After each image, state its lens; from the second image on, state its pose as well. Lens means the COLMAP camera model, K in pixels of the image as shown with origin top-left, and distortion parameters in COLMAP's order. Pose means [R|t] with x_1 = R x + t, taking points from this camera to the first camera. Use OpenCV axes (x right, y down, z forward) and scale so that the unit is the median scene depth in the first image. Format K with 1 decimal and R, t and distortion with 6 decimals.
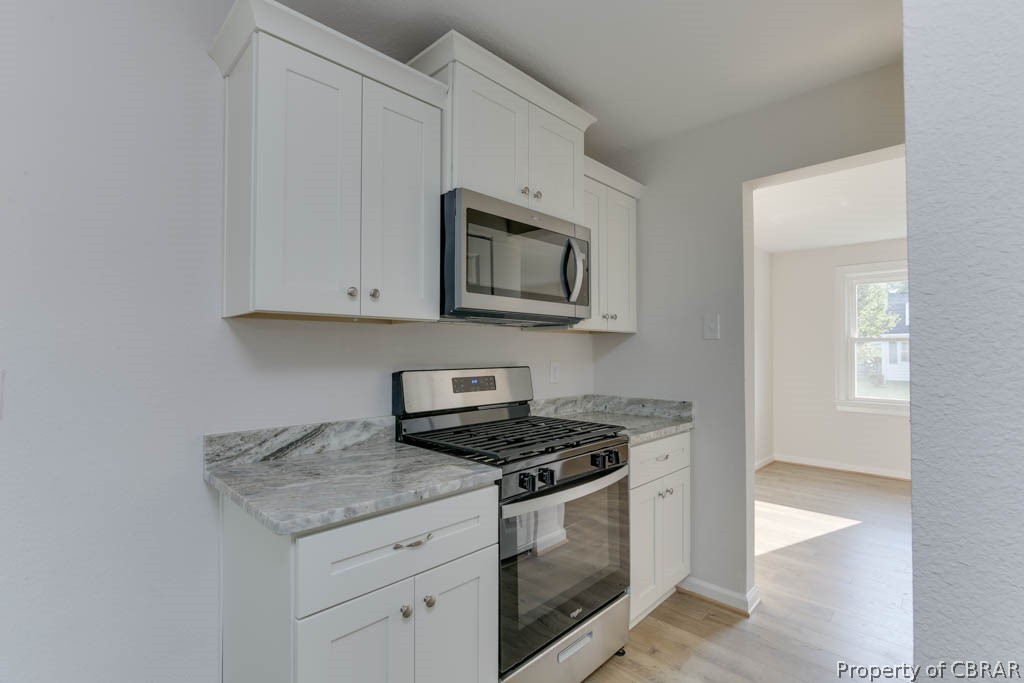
lens RADIAL K [[470.5, 0, 513.4], [0, 470.5, 345.8], [0, 0, 1]] dist [-0.003436, -0.000121]
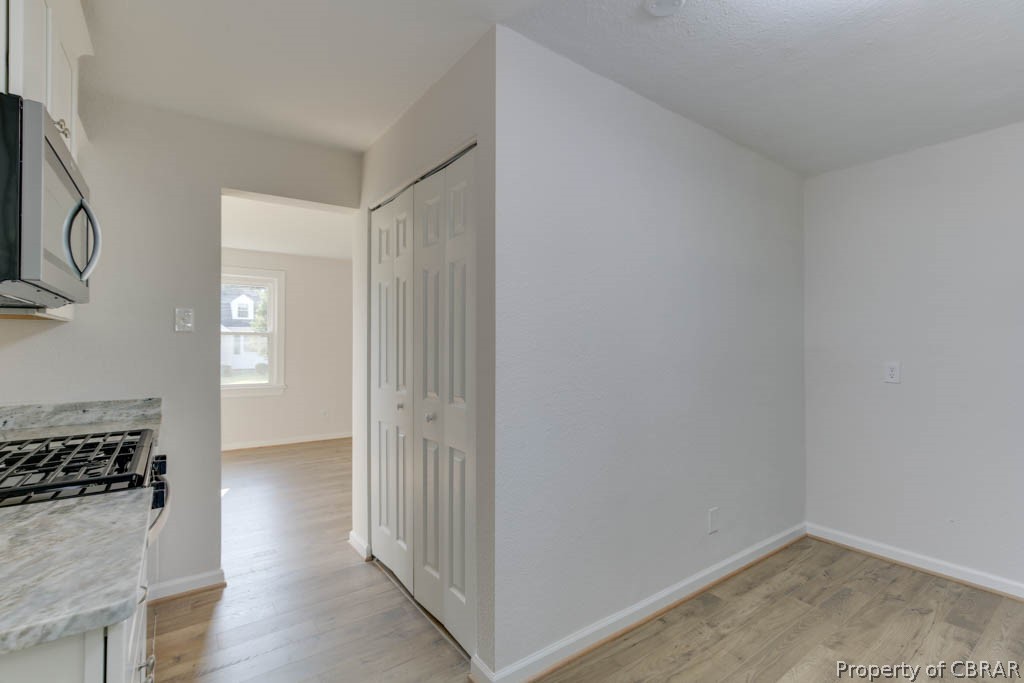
lens RADIAL K [[470.5, 0, 513.4], [0, 470.5, 340.8], [0, 0, 1]] dist [-0.003436, -0.000121]
pose [[0.172707, 0.003361, 0.984967, -0.460291], [-0.008145, 0.999965, -0.001984, 0.001641], [-0.984939, -0.007680, 0.172729, 0.149923]]
